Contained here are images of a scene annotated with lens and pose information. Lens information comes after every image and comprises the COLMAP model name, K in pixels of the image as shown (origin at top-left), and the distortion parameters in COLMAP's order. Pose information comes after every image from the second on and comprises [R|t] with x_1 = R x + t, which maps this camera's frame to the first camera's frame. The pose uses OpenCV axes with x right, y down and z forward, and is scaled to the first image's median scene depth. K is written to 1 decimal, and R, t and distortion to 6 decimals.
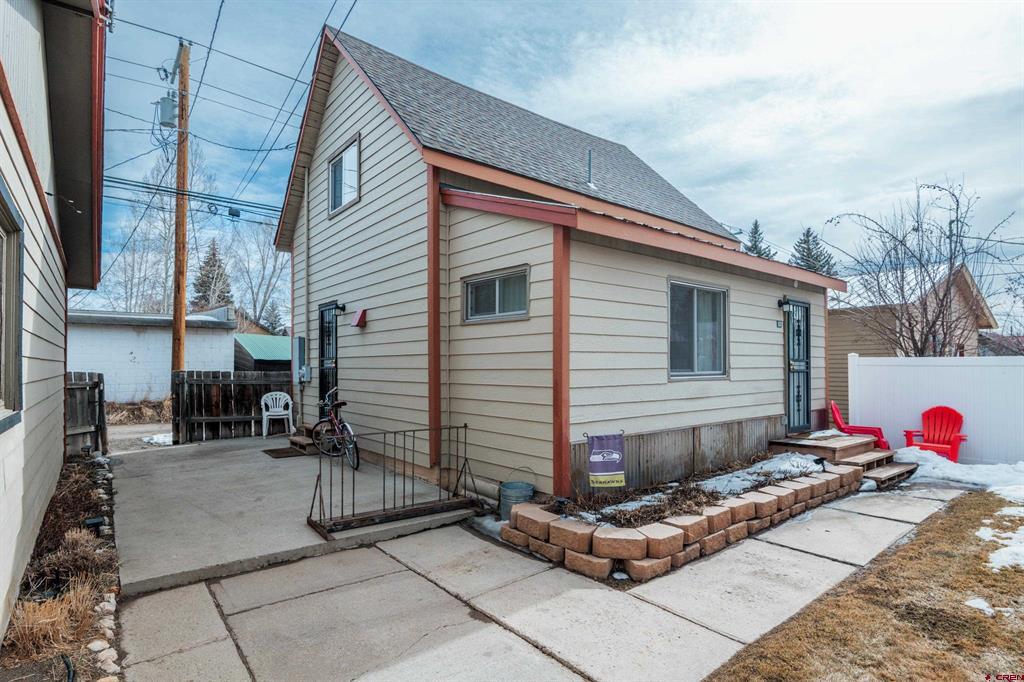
lens RADIAL K [[524.2, 0, 505.6], [0, 524.2, 358.6], [0, 0, 1]] dist [-0.002172, -0.000072]
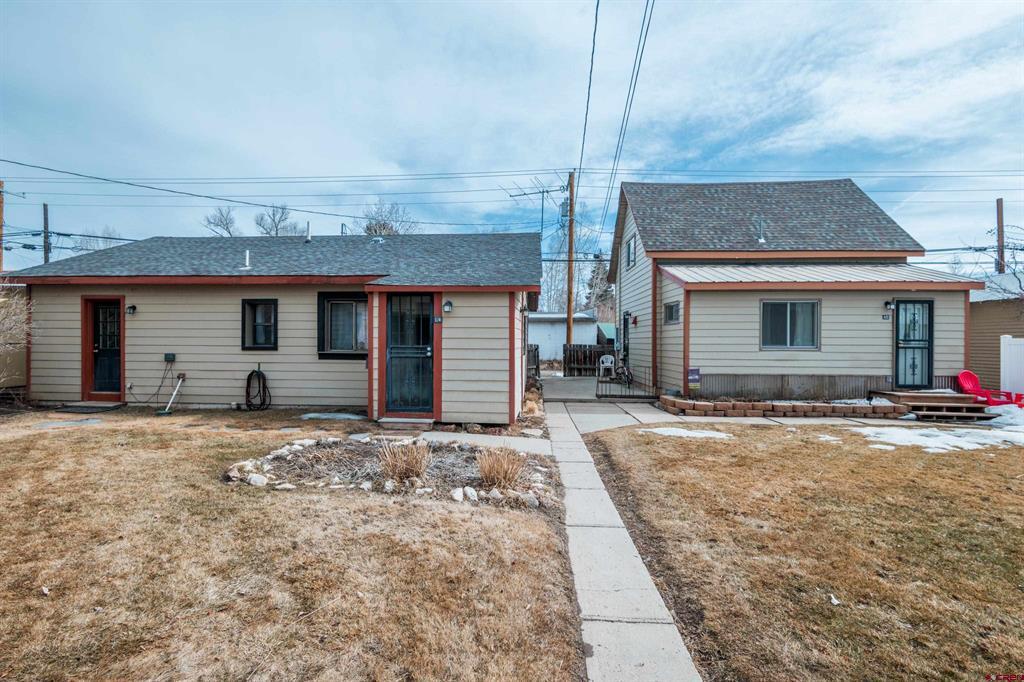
lens RADIAL K [[486.6, 0, 509.1], [0, 486.6, 341.2], [0, 0, 1]] dist [-0.003970, -0.002863]
pose [[0.758381, 0.005770, -0.651786, 0.605822], [0.001012, 0.999949, 0.010030, -0.010225], [0.651810, -0.008266, 0.758337, -0.812661]]
